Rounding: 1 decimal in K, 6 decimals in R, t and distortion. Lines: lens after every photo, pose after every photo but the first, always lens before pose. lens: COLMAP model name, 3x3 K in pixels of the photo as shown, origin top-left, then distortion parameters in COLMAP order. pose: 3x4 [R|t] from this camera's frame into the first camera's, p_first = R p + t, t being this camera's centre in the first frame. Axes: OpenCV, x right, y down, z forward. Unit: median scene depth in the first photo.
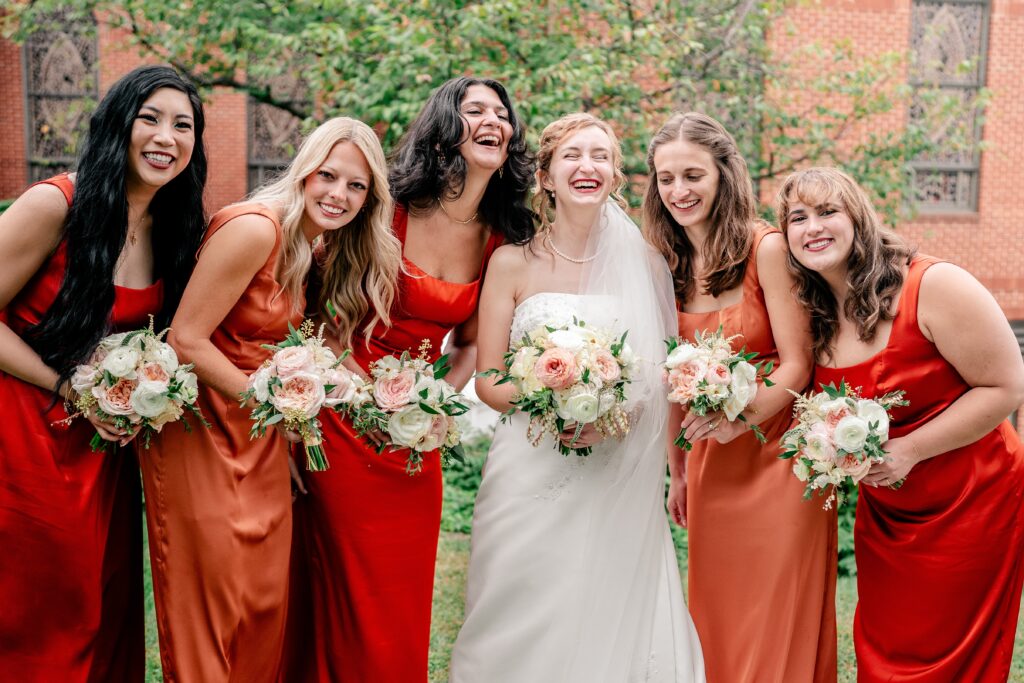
lens RADIAL K [[1247.9, 0, 512.0], [0, 1247.9, 341.5], [0, 0, 1]] dist [0.017170, 0.007471]
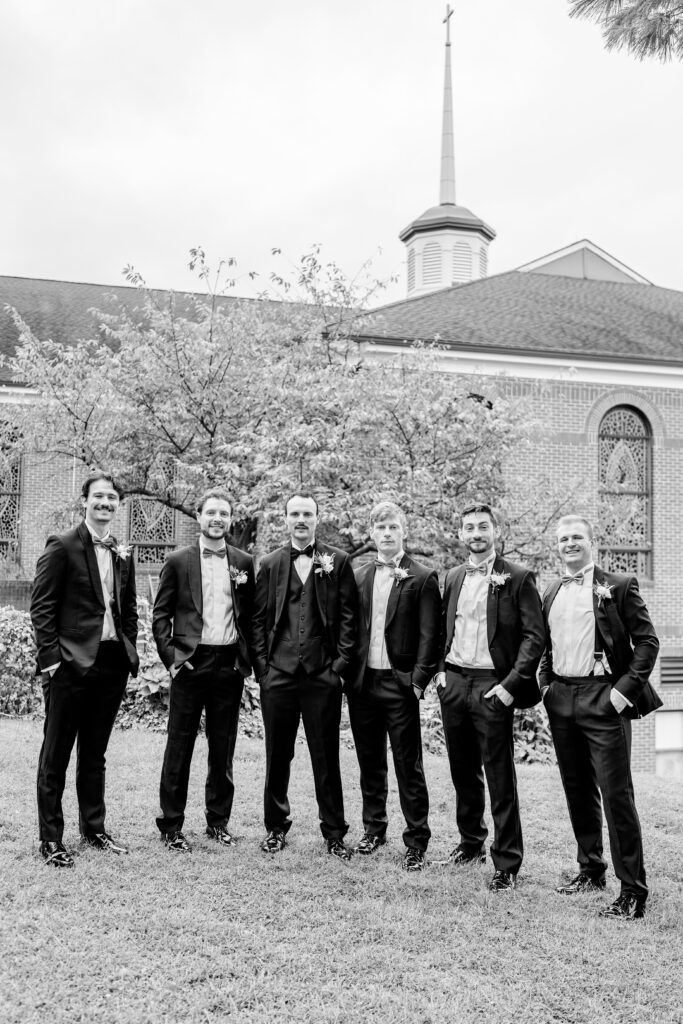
lens RADIAL K [[1247.9, 0, 341.5], [0, 1247.9, 512.0], [0, 0, 1]] dist [0.017170, 0.007471]
pose [[0.998812, 0.005241, 0.048444, -0.052251], [0.002509, 0.987350, -0.158533, 0.046429], [-0.048662, 0.158466, 0.986165, -0.413208]]
